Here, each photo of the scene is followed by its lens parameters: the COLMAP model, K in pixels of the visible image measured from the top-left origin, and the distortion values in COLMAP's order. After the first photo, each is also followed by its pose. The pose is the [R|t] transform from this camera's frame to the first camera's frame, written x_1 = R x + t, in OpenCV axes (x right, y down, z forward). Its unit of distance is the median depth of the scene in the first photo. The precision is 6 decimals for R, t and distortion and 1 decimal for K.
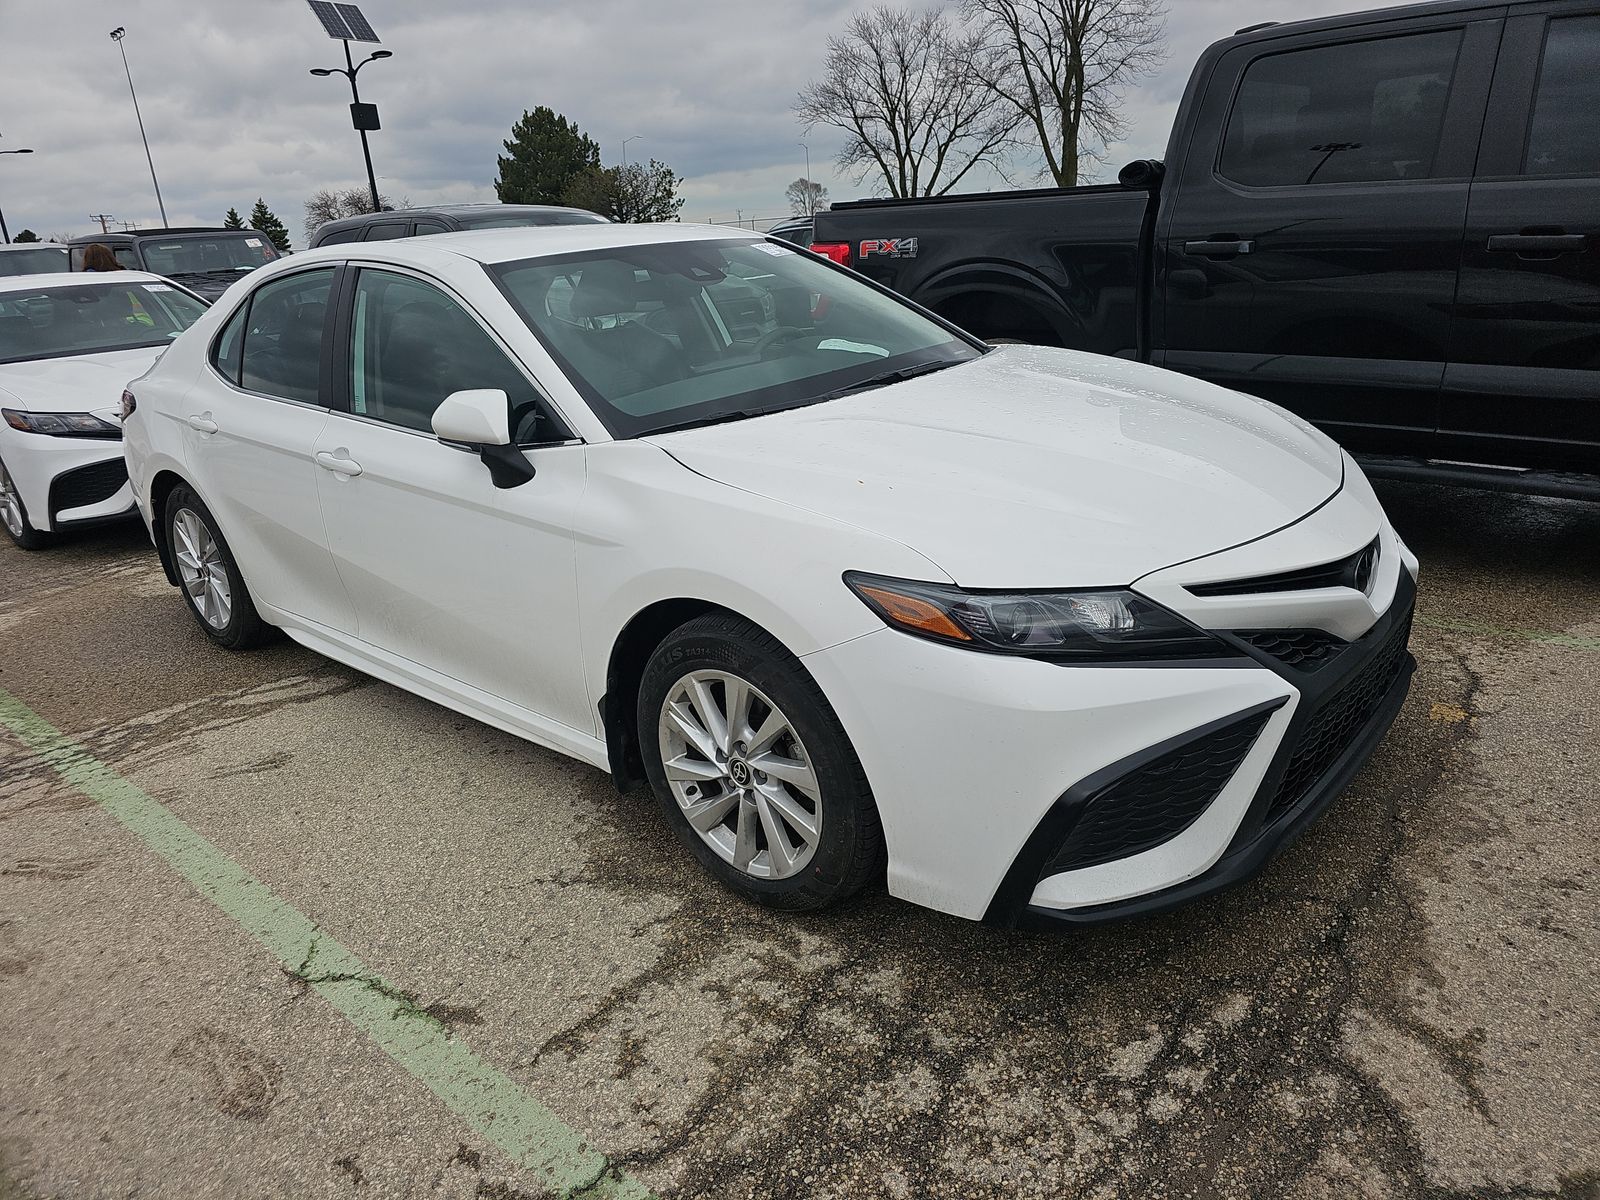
lens RADIAL K [[1053.0, 0, 808.2], [0, 1053.0, 598.5], [0, 0, 1]] dist [0.043755, -0.039437]
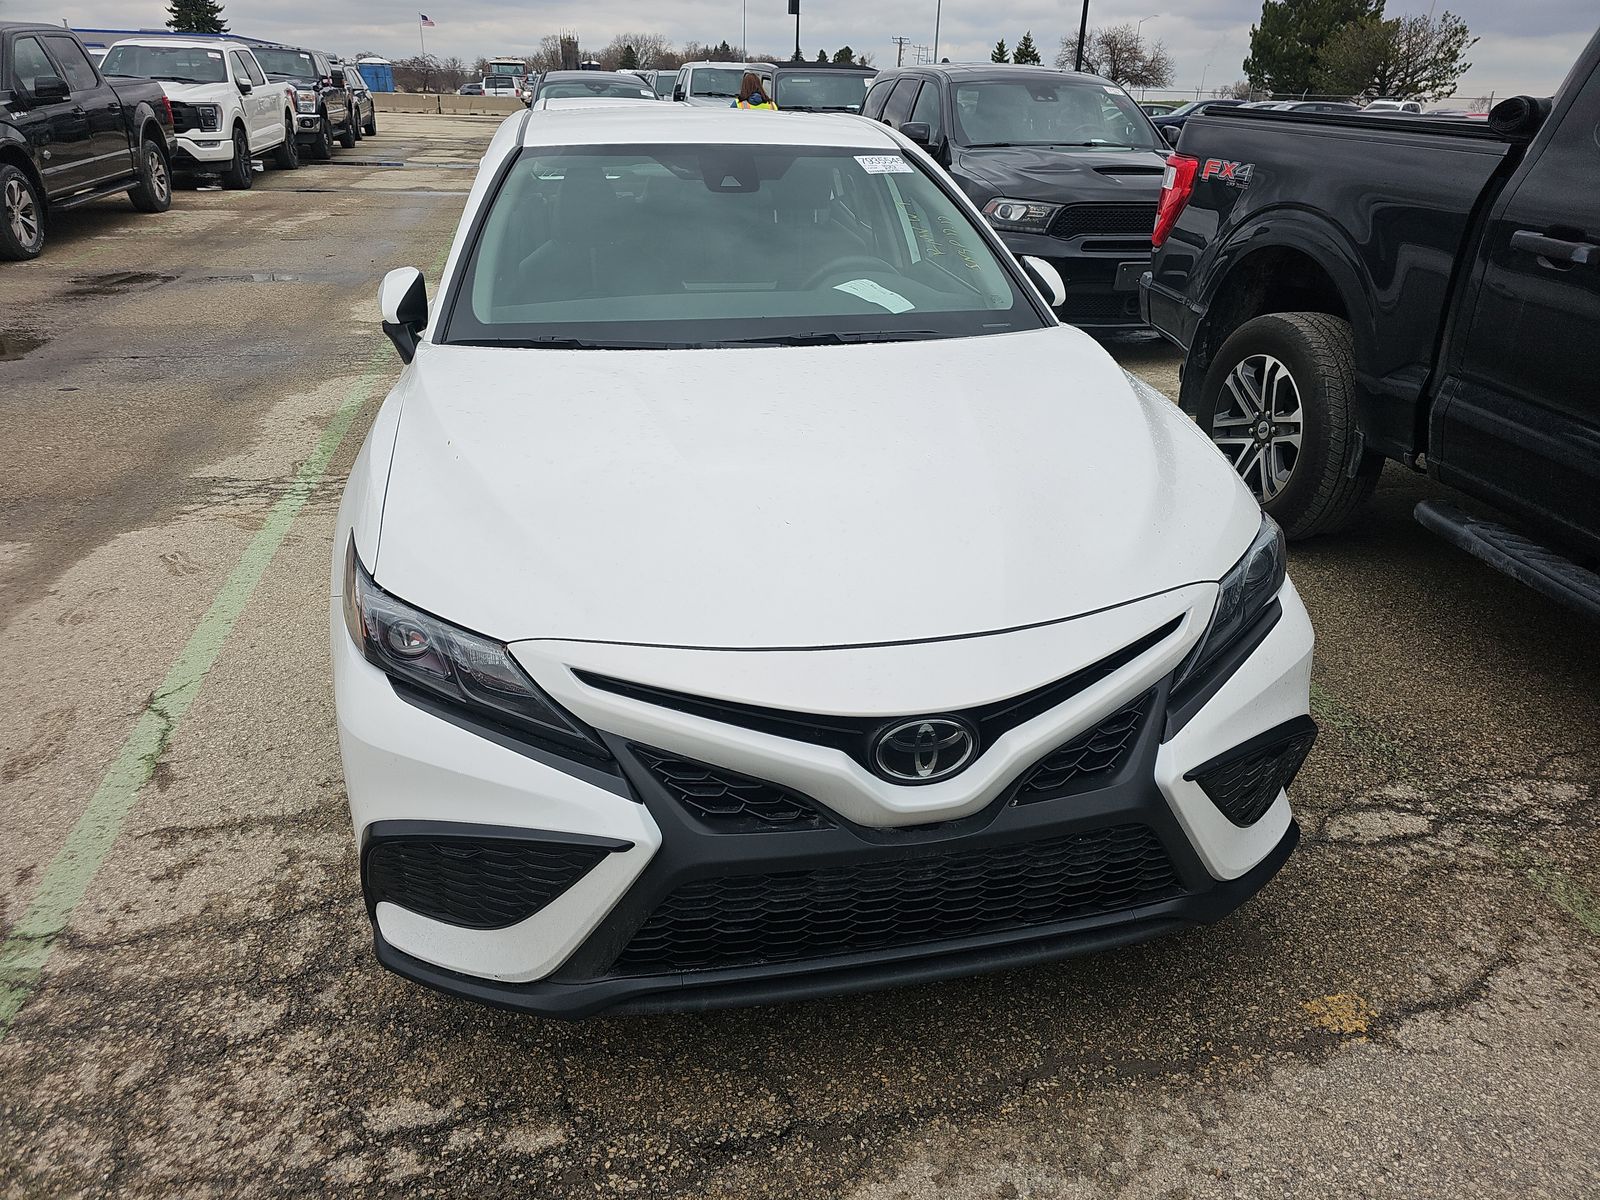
lens RADIAL K [[1053.0, 0, 812.3], [0, 1053.0, 597.1], [0, 0, 1]] dist [0.043755, -0.039437]
pose [[0.798768, 0.335084, -0.499688, 0.833702], [-0.272103, 0.941951, 0.196694, -0.257169], [0.536591, -0.021146, 0.843578, 0.376199]]
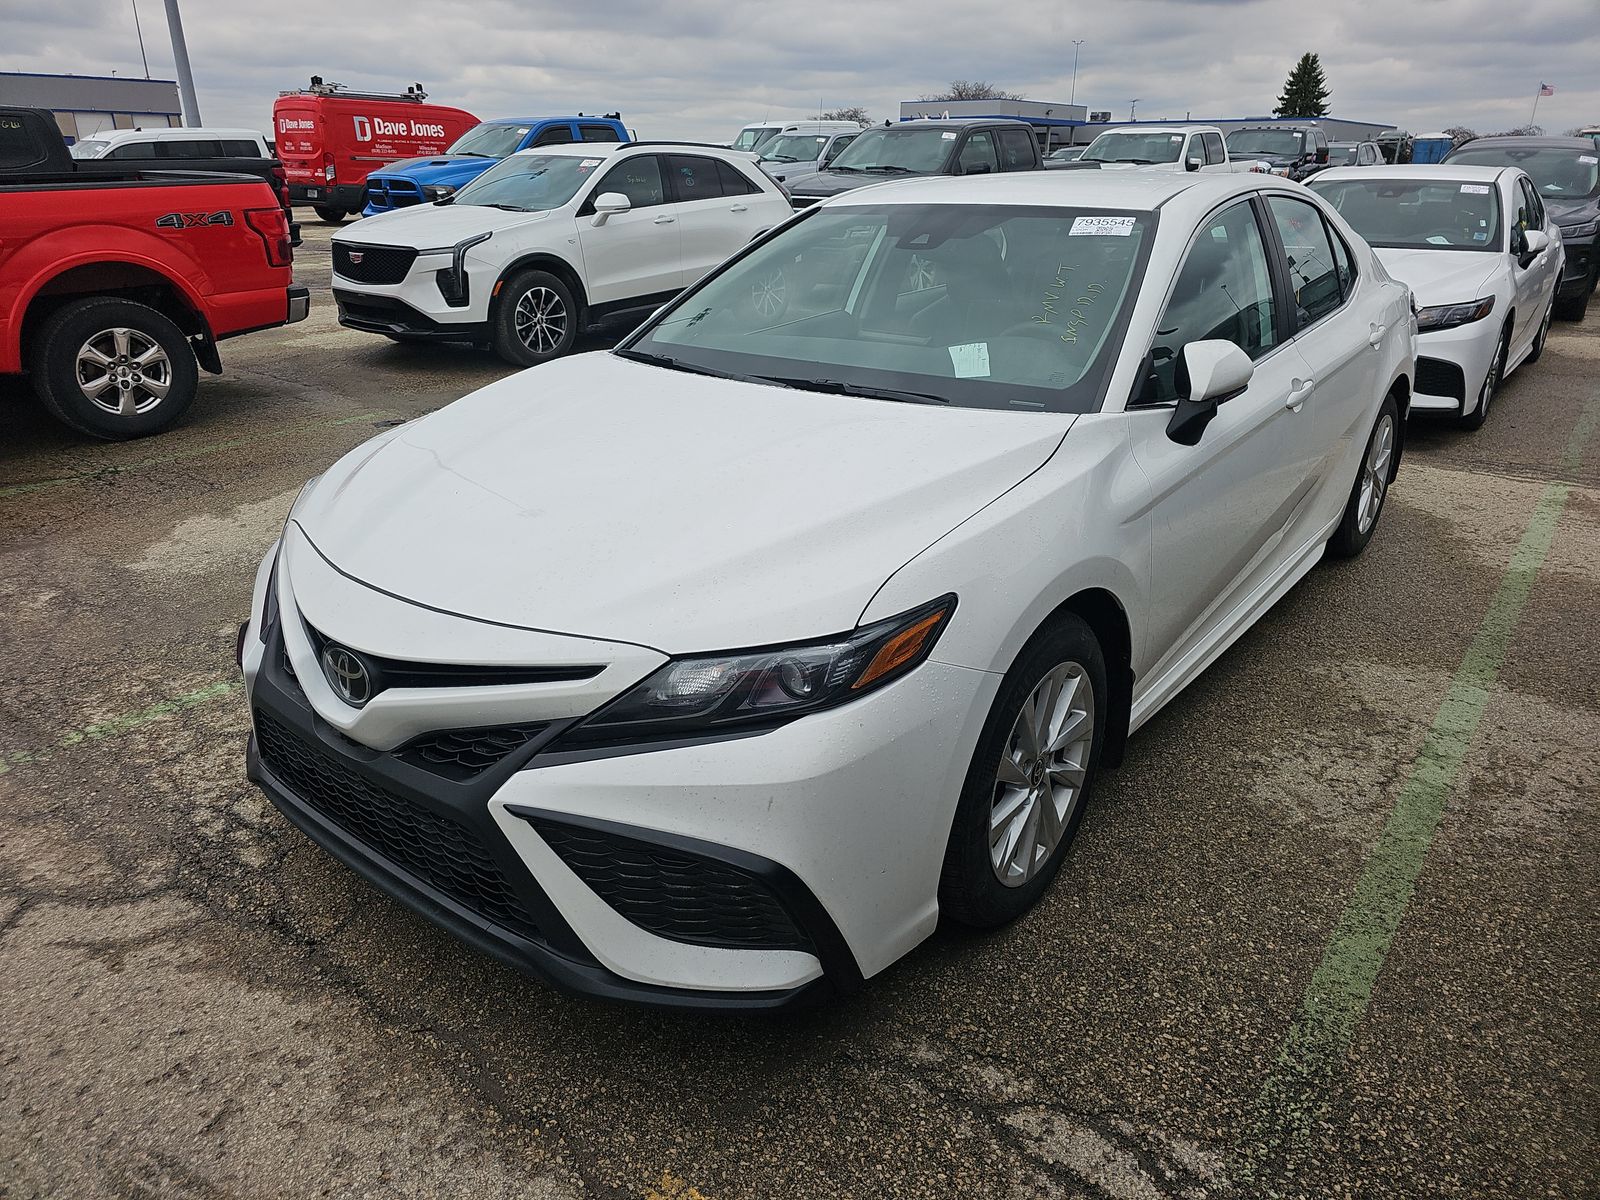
lens RADIAL K [[1053.0, 0, 807.6], [0, 1053.0, 605.3], [0, 0, 1]] dist [0.043755, -0.039437]
pose [[0.046614, 0.450563, -0.891527, 1.376867], [-0.332426, 0.848623, 0.411499, -0.594920], [0.941977, 0.277185, 0.189337, 1.247720]]
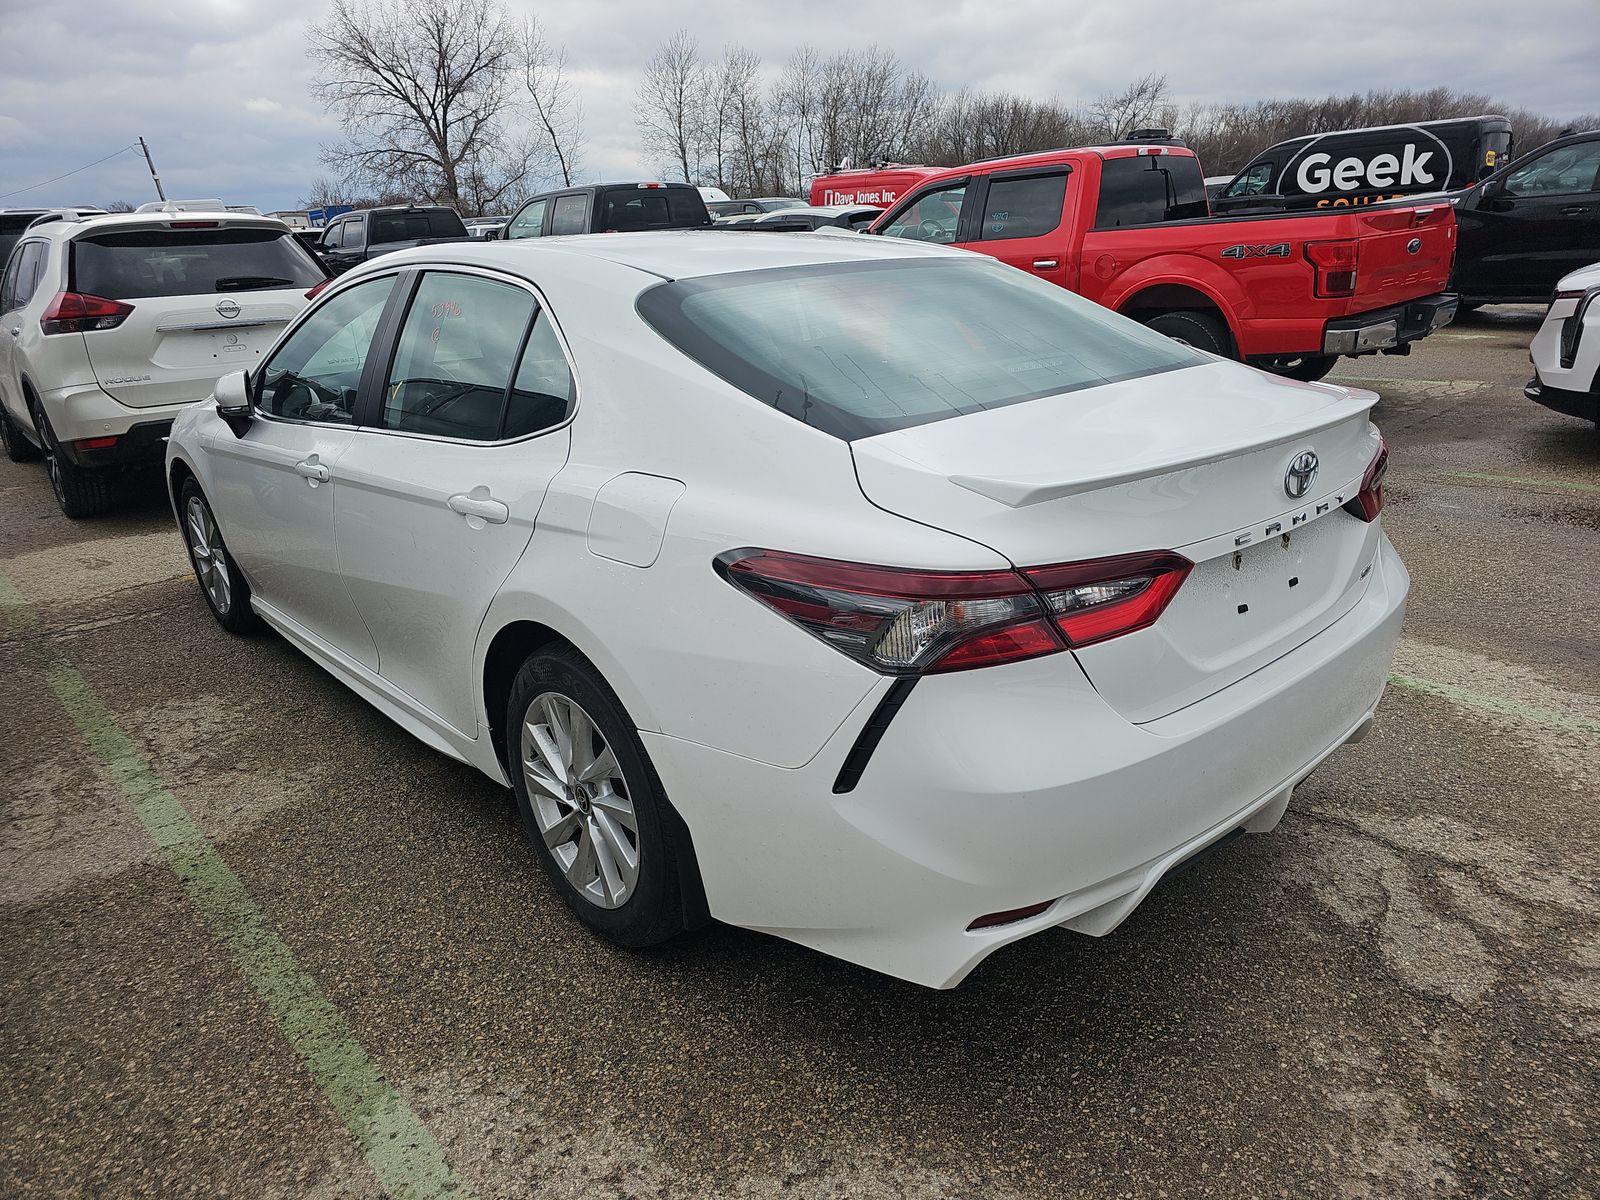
lens RADIAL K [[1053.0, 0, 803.4], [0, 1053.0, 612.3], [0, 0, 1]] dist [0.043755, -0.039437]
pose [[-0.985227, 0.073027, 0.154905, -0.970970], [0.154207, 0.771725, 0.616976, -1.121075], [-0.074488, 0.631749, -0.771586, 3.335799]]
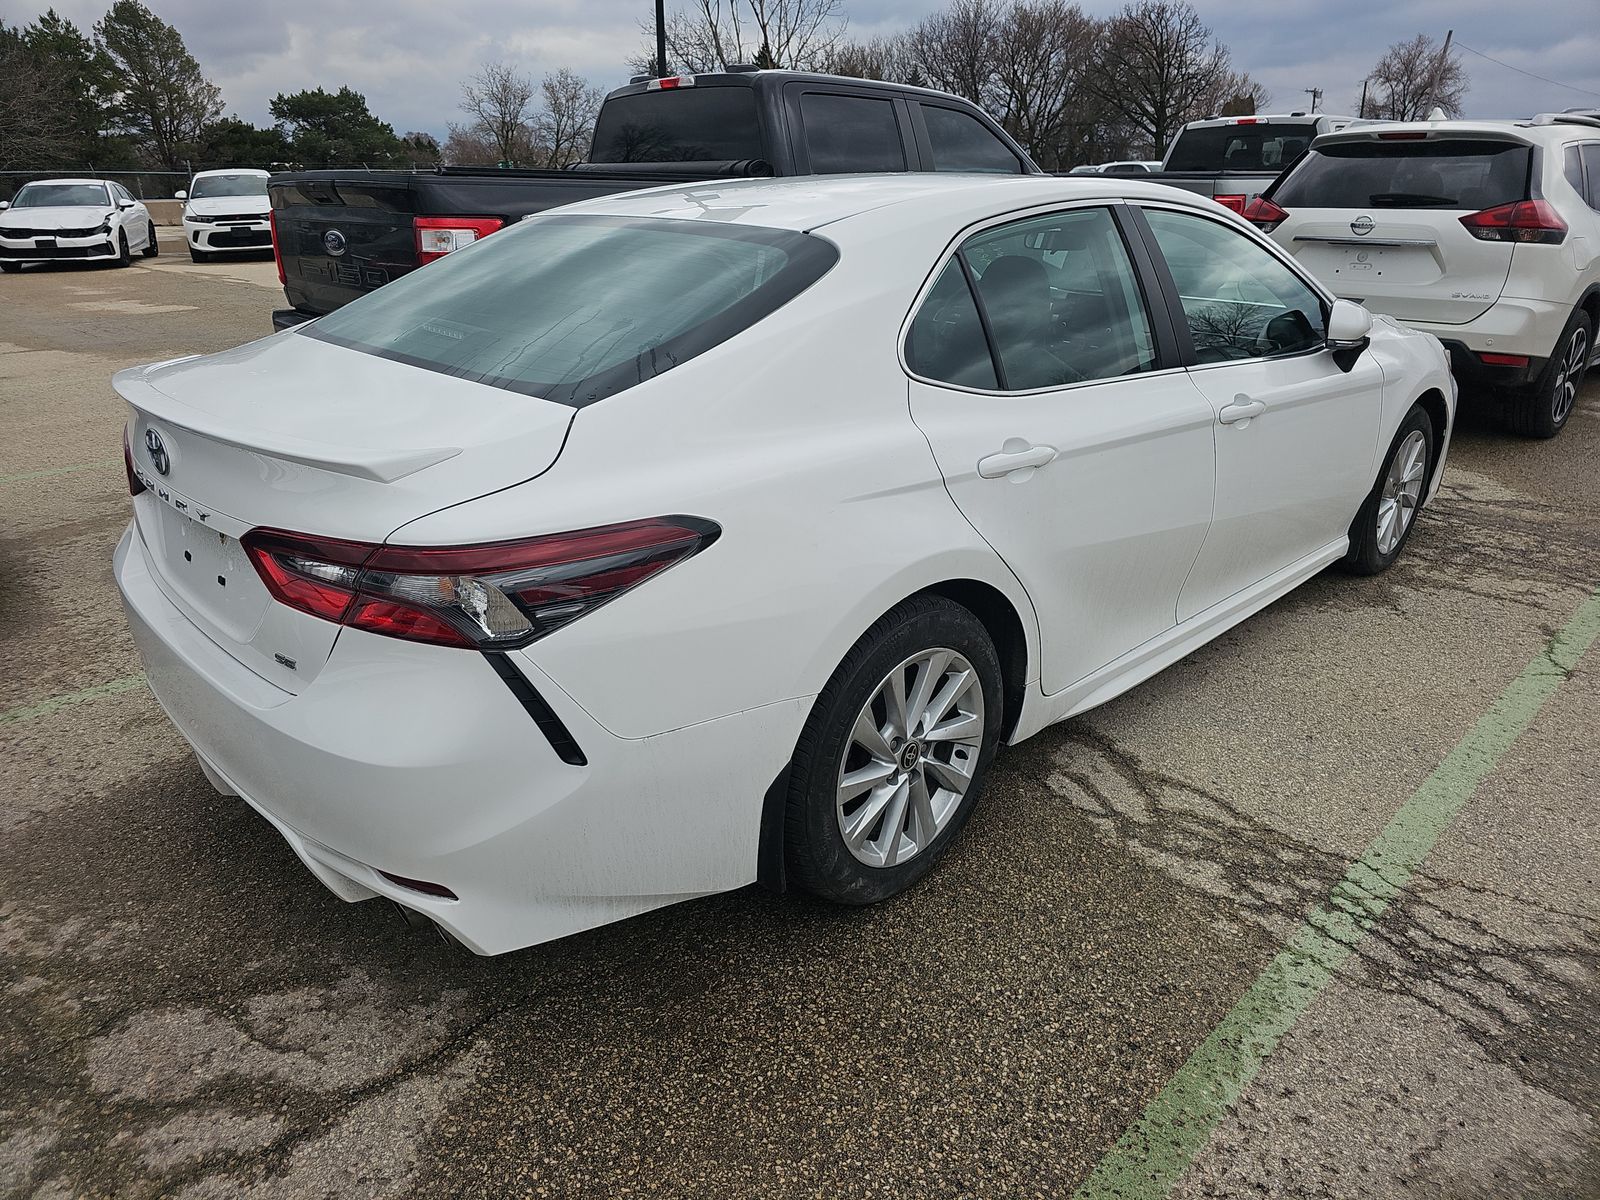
lens RADIAL K [[1053.0, 0, 800.7], [0, 1053.0, 587.7], [0, 0, 1]] dist [0.043755, -0.039437]
pose [[0.081770, -0.290038, 0.953515, -2.131197], [0.328445, 0.911118, 0.248975, -0.521976], [-0.940977, 0.292819, 0.169764, 1.878845]]
